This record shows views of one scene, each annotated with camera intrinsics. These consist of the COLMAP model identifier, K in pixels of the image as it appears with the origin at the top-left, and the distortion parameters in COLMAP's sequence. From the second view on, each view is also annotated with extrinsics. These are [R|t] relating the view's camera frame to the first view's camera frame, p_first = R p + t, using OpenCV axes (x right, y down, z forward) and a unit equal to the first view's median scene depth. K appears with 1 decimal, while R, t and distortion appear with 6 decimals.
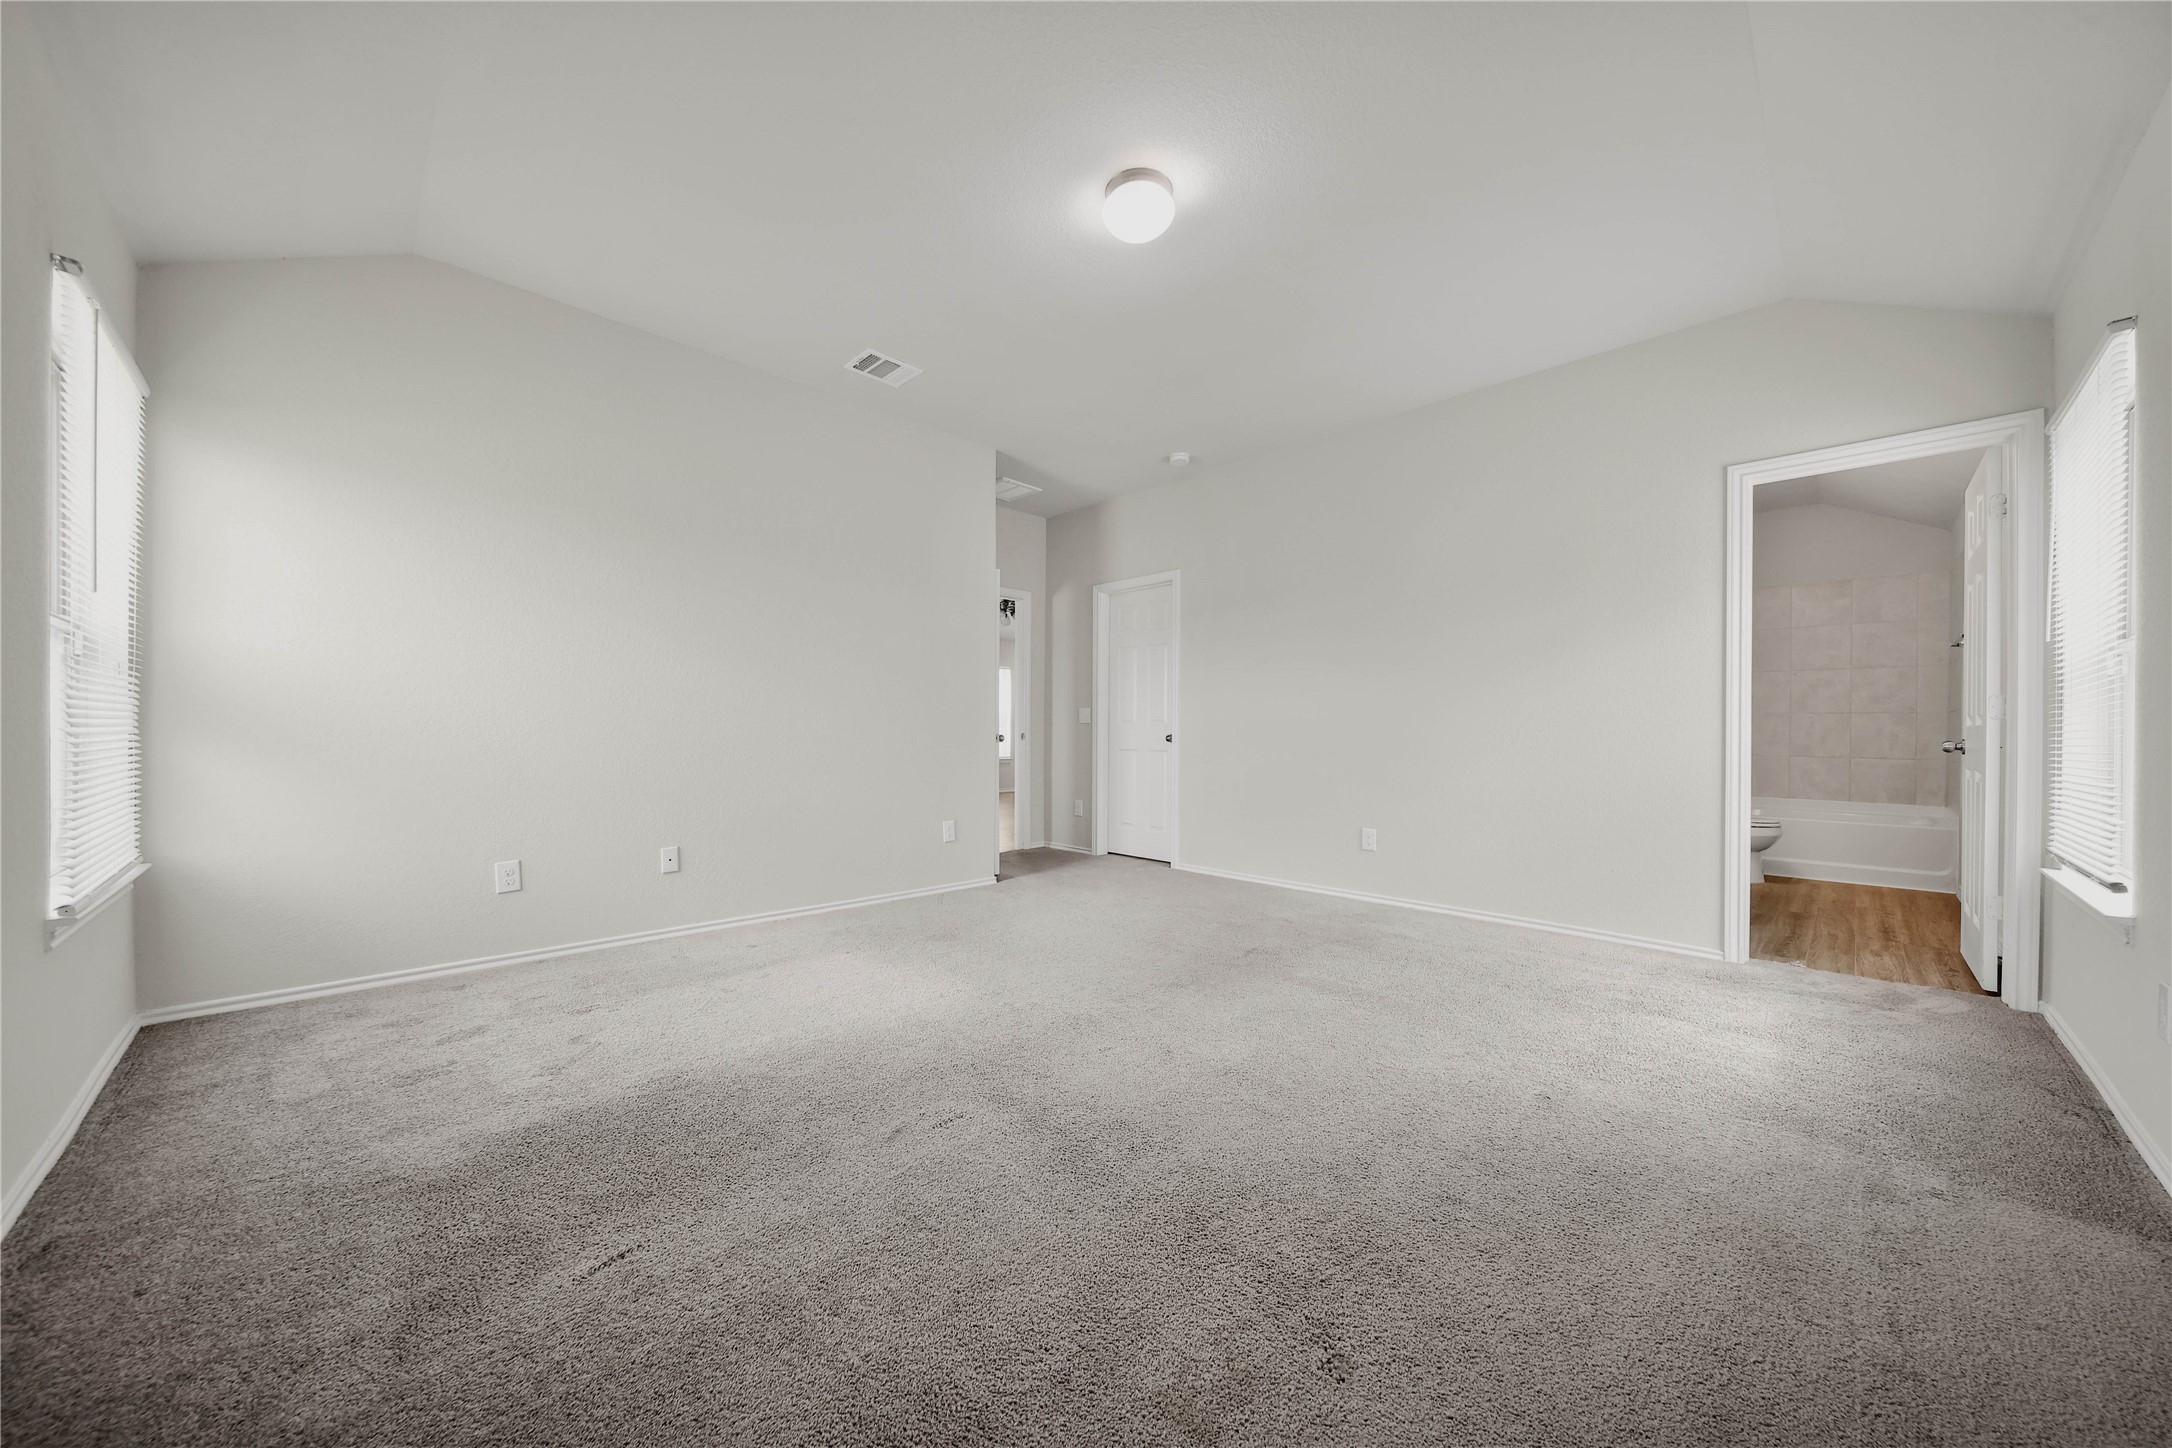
lens RADIAL K [[759.0, 0, 1081.5], [0, 759.0, 733.1], [0, 0, 1]] dist [-0.001287, -0.000361]
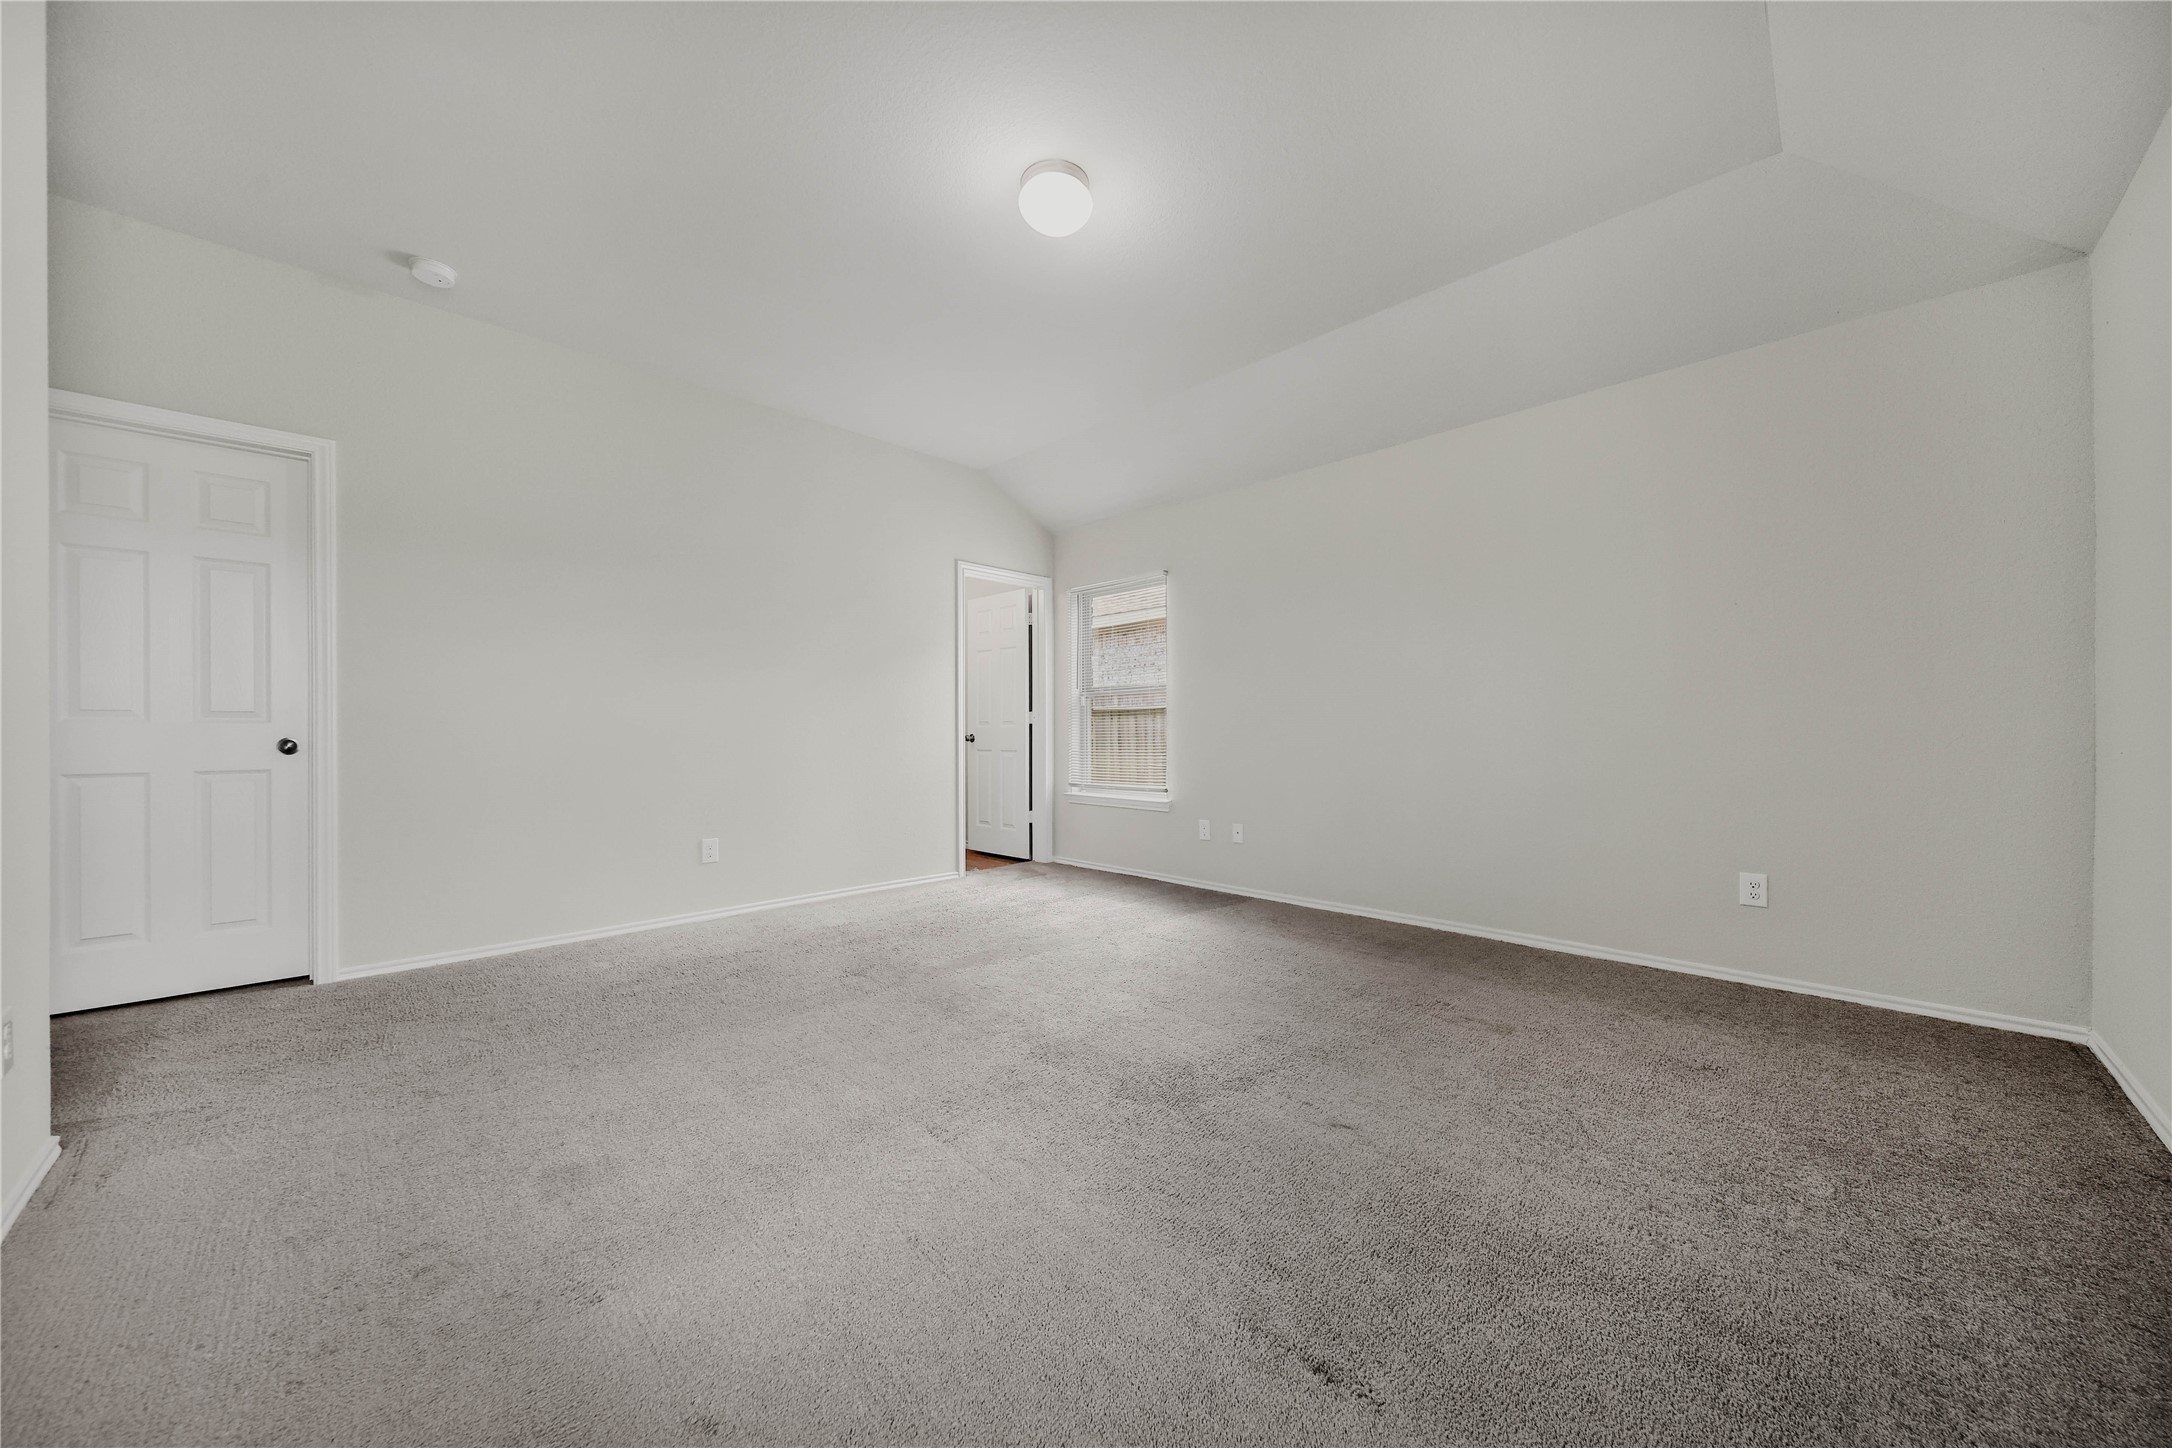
lens RADIAL K [[759.0, 0, 1081.5], [0, 759.0, 733.1], [0, 0, 1]] dist [-0.001287, -0.000361]
pose [[0.016702, -0.010074, 0.999810, -0.684596], [0.011296, 0.999887, 0.009886, -0.003857], [-0.999797, 0.011129, 0.016814, 0.726408]]
